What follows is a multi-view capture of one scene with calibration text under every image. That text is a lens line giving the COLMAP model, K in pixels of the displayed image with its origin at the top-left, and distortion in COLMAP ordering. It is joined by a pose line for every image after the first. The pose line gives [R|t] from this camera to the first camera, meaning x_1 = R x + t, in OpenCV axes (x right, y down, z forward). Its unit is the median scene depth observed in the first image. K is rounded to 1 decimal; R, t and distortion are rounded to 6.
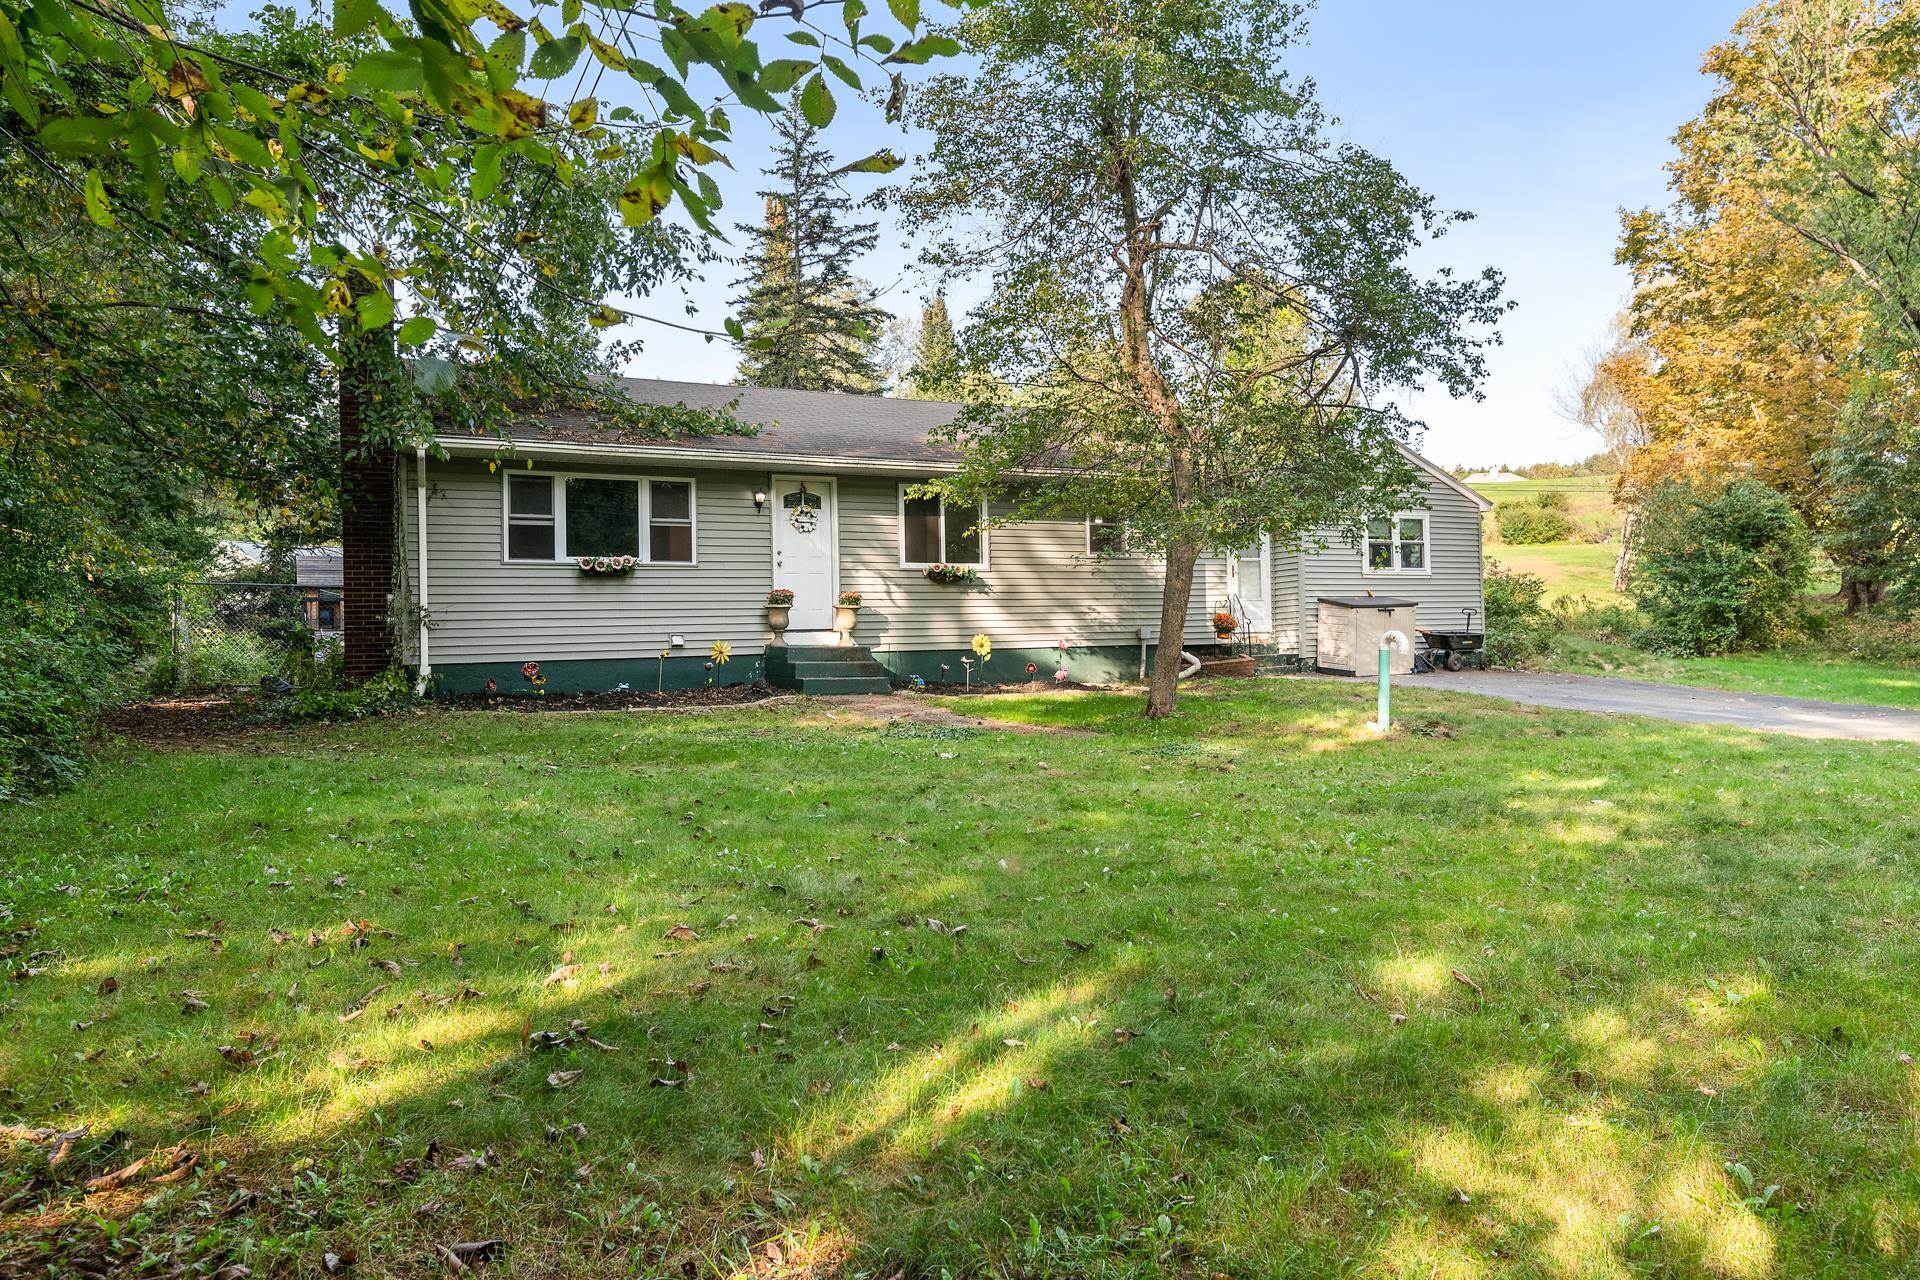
lens RADIAL K [[1122.3, 0, 960.0], [0, 1122.3, 640.0], [0, 0, 1]] dist [0.002067, 0.000008]
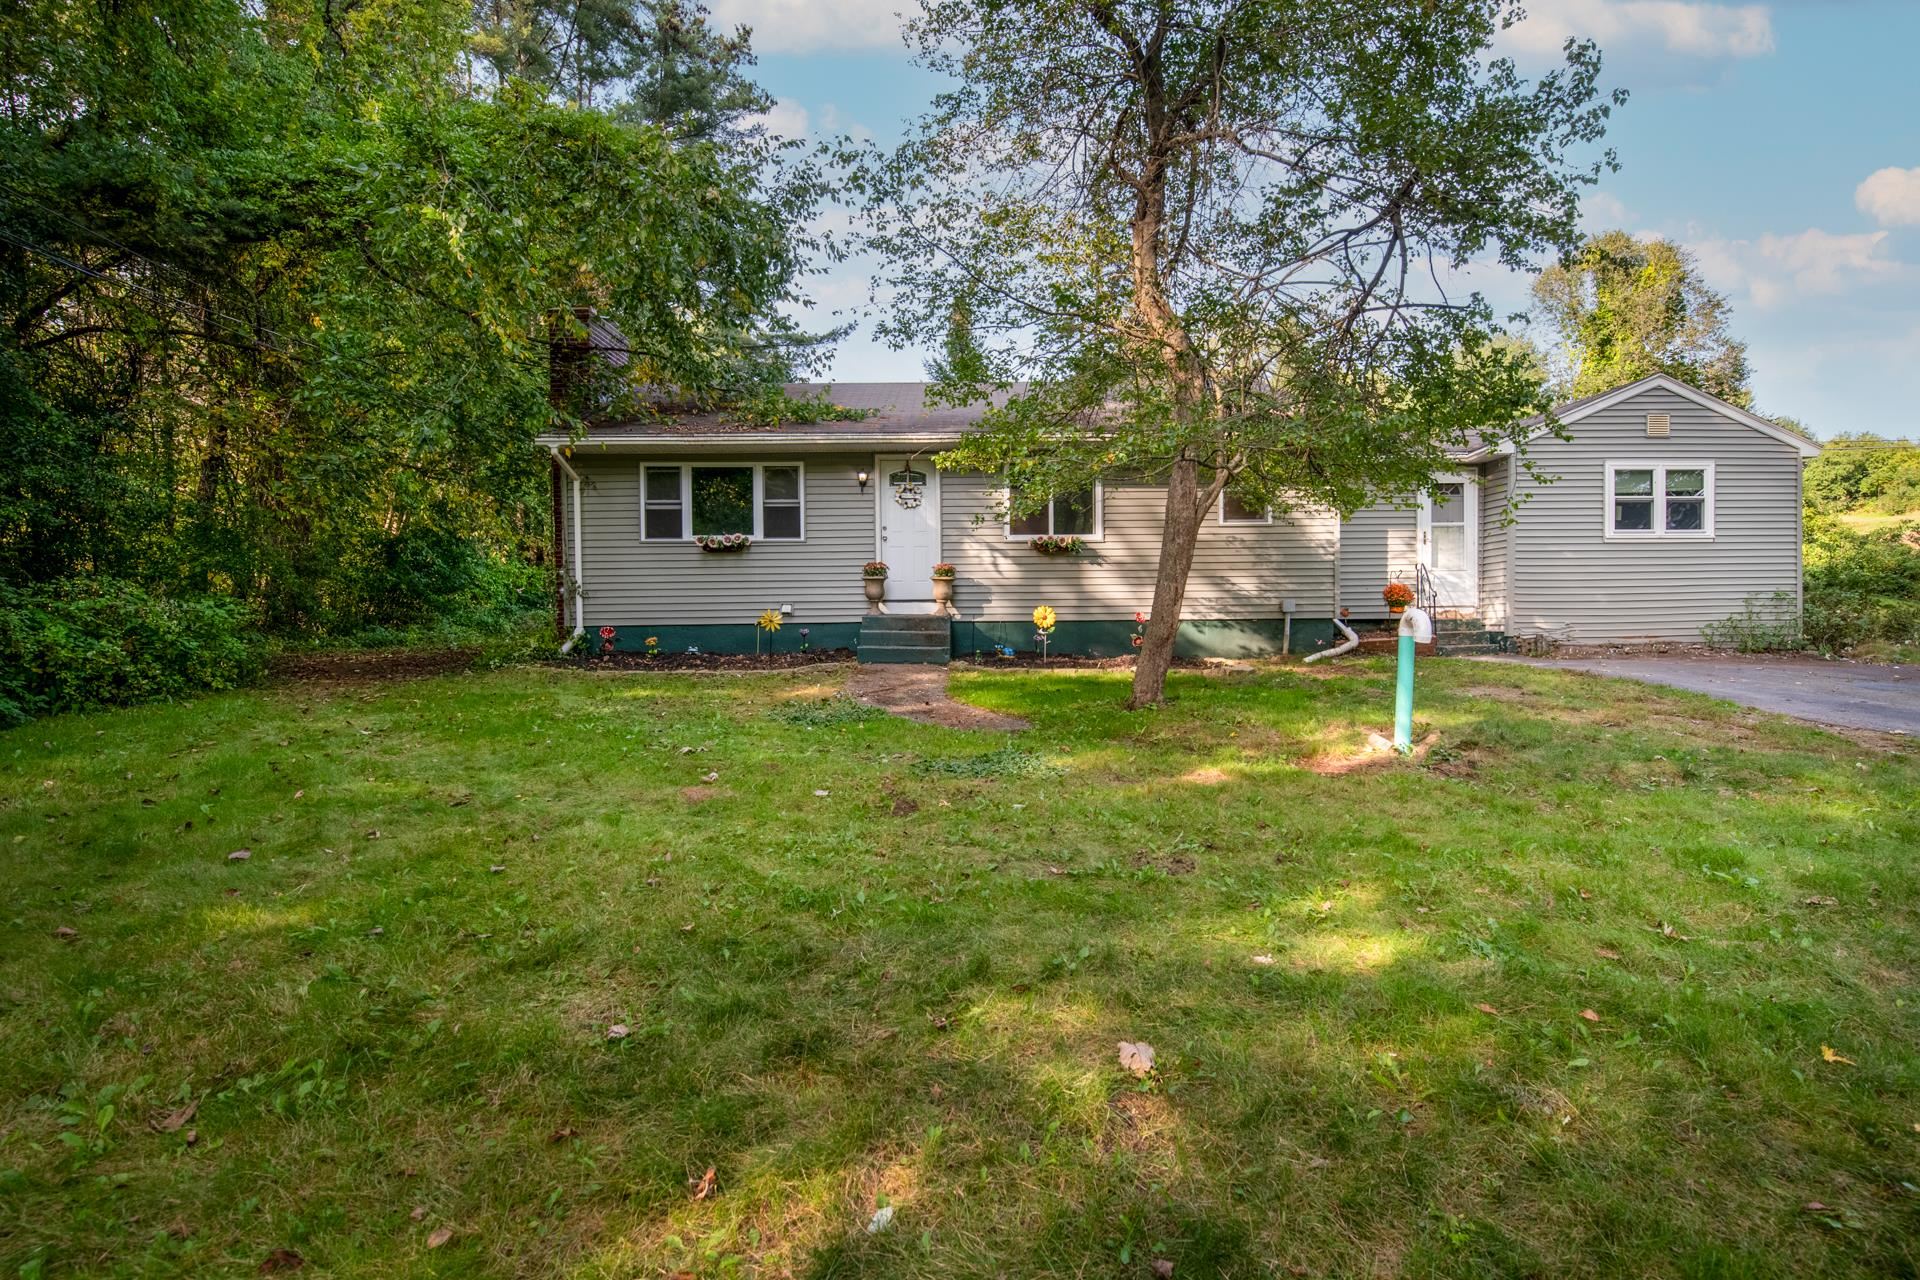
lens RADIAL K [[865.9, 0, 960.0], [0, 865.9, 640.0], [0, 0, 1]] dist [-0.002085, -0.000219]
pose [[0.909768, 0.026970, -0.414239, 0.255066], [-0.010118, 0.999031, 0.042823, -0.006922], [0.414993, -0.034768, 0.909160, 0.276569]]
